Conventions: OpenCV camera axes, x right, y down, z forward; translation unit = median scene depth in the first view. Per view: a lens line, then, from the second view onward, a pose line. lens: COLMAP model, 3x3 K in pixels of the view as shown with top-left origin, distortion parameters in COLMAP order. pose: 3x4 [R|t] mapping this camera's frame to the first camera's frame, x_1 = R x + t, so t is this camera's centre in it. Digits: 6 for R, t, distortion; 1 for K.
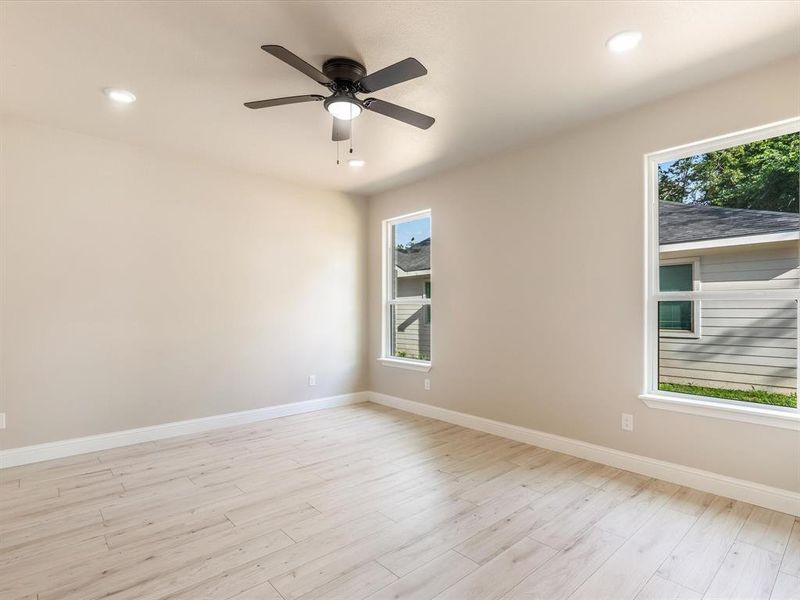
lens RADIAL K [[410.7, 0, 408.0], [0, 410.7, 309.5], [0, 0, 1]] dist [0.003142, 0.000533]
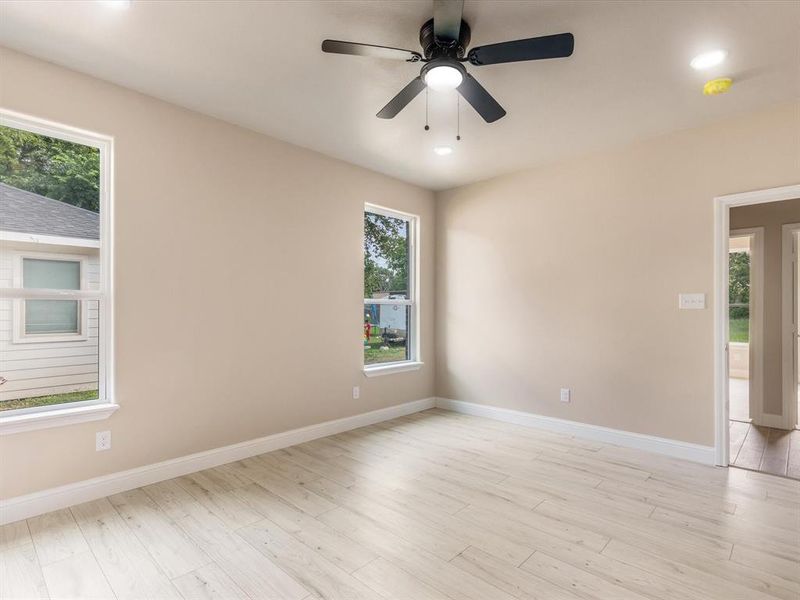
lens RADIAL K [[409.7, 0, 401.1], [0, 409.7, 317.4], [0, 0, 1]] dist [0.028645, -0.000137]
pose [[-0.062482, -0.014458, 0.997941, -0.873669], [-0.002026, 0.999895, 0.014360, 0.004875], [-0.998044, -0.001125, -0.062504, 0.989567]]
